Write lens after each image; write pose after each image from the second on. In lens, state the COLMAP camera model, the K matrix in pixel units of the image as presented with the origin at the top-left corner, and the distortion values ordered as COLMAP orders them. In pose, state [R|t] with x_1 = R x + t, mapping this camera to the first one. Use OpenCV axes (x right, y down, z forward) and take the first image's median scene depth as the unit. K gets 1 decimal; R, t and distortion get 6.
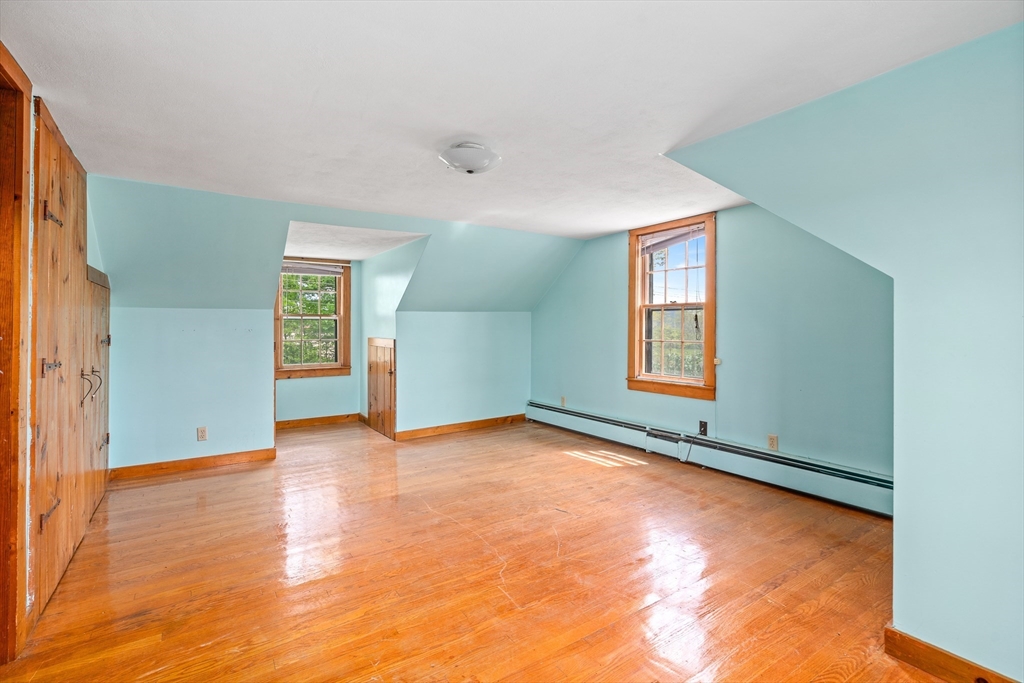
lens RADIAL K [[479.1, 0, 506.5], [0, 479.1, 333.2], [0, 0, 1]] dist [-0.003037, -0.000575]
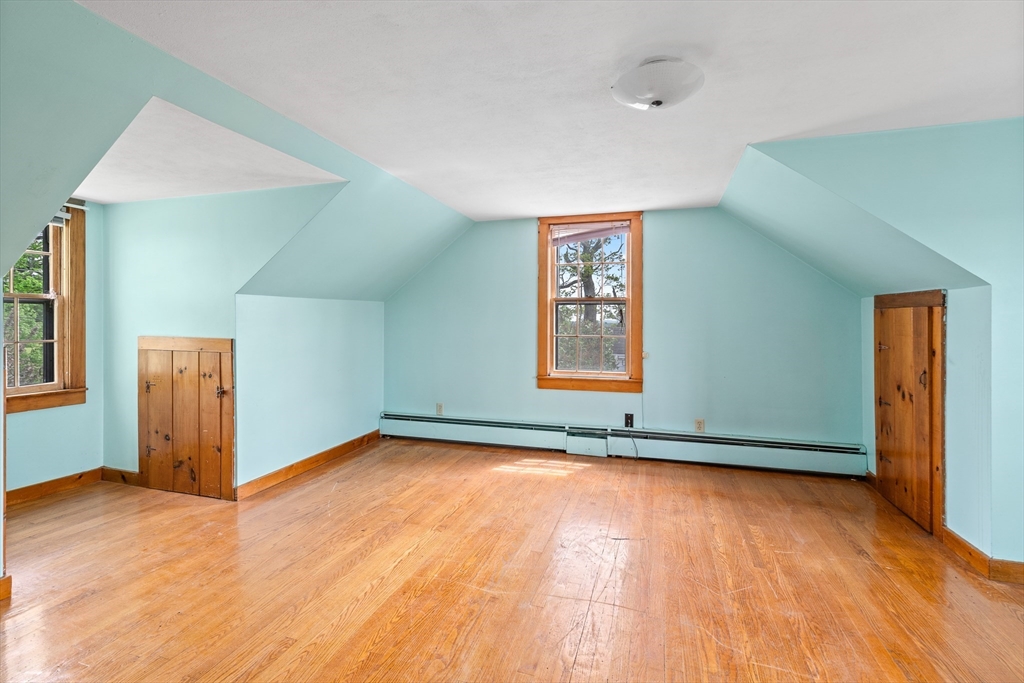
lens RADIAL K [[479.1, 0, 506.5], [0, 479.1, 333.2], [0, 0, 1]] dist [-0.003037, -0.000575]
pose [[0.775519, -0.008585, 0.631265, -0.407464], [0.001206, 0.999926, 0.012117, -0.001876], [-0.631323, -0.008635, 0.775472, 0.339348]]
